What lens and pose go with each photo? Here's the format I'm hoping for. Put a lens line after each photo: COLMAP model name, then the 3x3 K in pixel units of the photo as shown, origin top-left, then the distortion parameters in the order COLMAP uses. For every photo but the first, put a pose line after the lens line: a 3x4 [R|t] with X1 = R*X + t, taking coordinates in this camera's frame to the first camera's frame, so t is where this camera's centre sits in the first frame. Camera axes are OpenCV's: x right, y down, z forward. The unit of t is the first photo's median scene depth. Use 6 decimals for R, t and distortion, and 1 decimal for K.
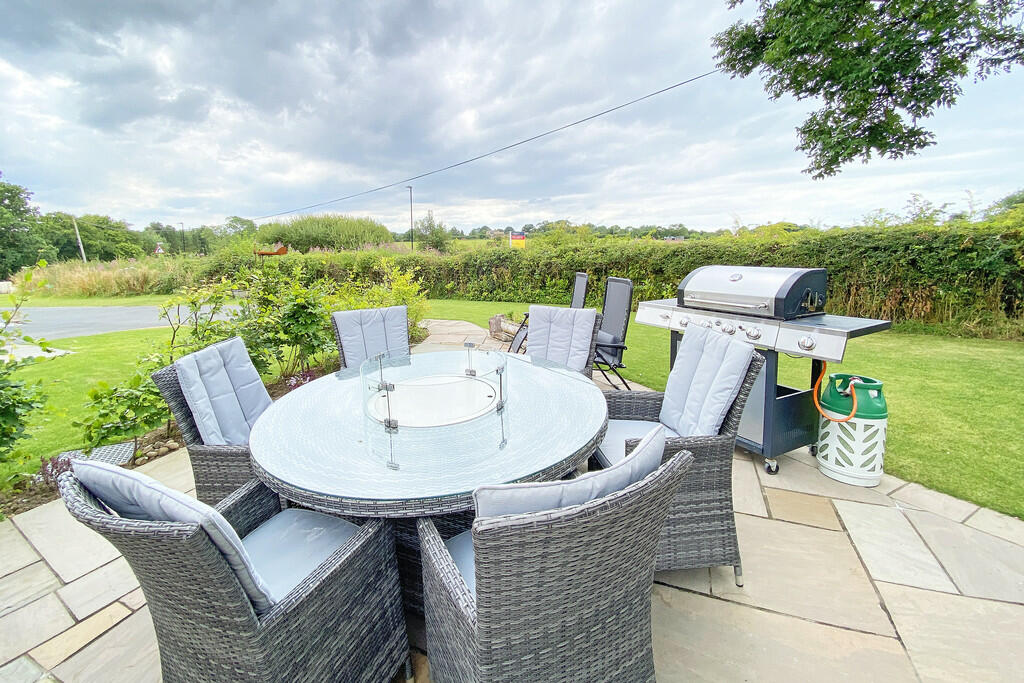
lens RADIAL K [[414.6, 0, 512.0], [0, 414.6, 341.5], [0, 0, 1]] dist [-0.000638, -0.000098]
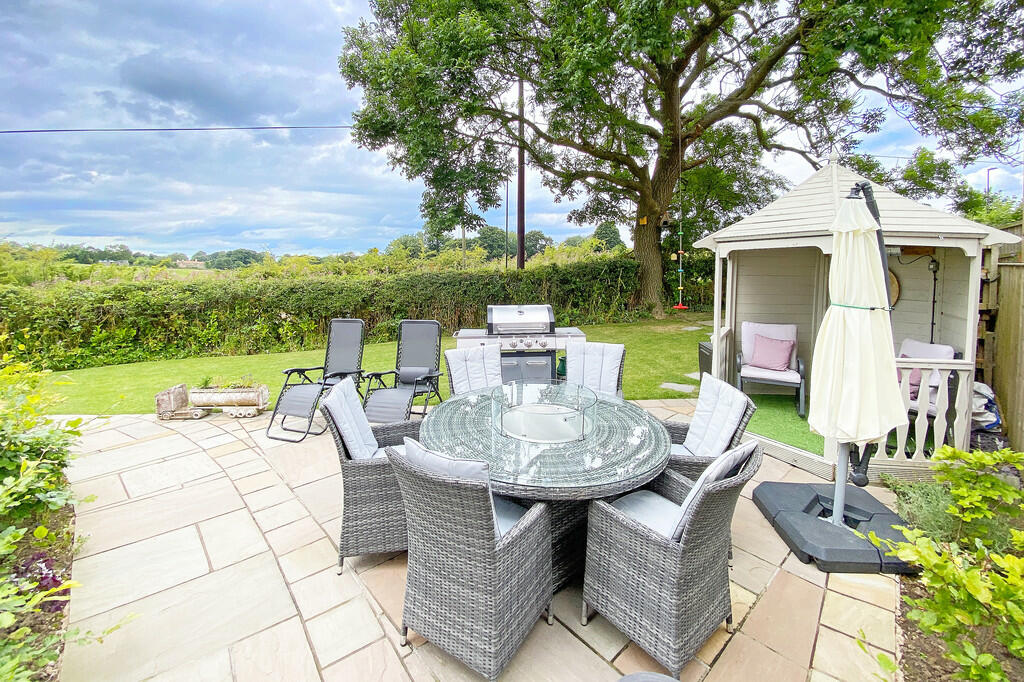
lens RADIAL K [[414.6, 0, 512.0], [0, 414.6, 341.0], [0, 0, 1]] dist [-0.000638, -0.000098]
pose [[0.433575, -0.143237, 0.889661, -0.241866], [0.200065, 0.977947, 0.059949, -0.039113], [-0.878628, 0.151997, 0.452670, 0.085718]]
